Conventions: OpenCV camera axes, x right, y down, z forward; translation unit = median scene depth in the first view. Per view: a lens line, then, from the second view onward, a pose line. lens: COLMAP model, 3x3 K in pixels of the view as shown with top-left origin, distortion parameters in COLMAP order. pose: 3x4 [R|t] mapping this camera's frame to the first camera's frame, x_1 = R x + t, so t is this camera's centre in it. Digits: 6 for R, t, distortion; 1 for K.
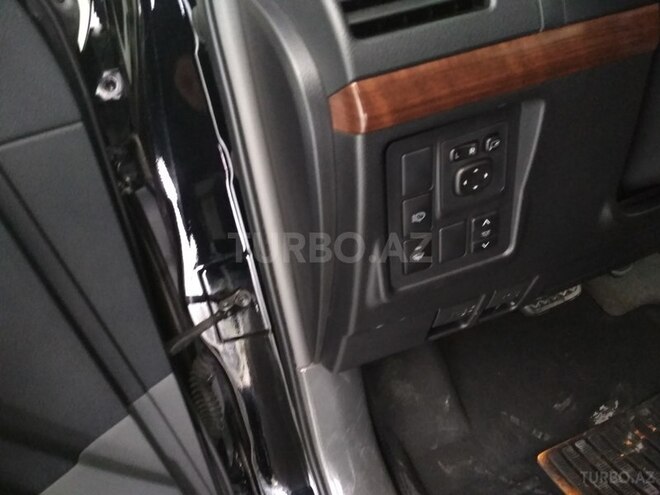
lens RADIAL K [[601.9, 0, 330.0], [0, 601.9, 247.5], [0, 0, 1]] dist [0.110636, -0.241302]
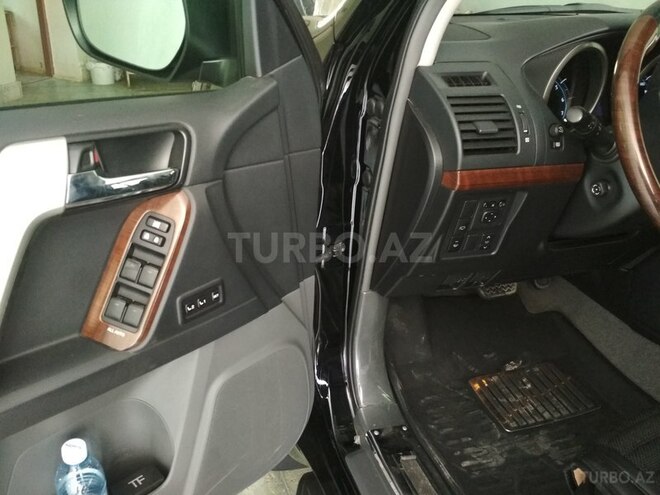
lens RADIAL K [[601.9, 0, 330.0], [0, 601.9, 247.5], [0, 0, 1]] dist [0.110636, -0.241302]
pose [[0.969085, 0.227630, 0.095177, -0.362171], [-0.230038, 0.973066, 0.014995, 0.068346], [-0.089200, -0.036426, 0.995347, -0.819204]]
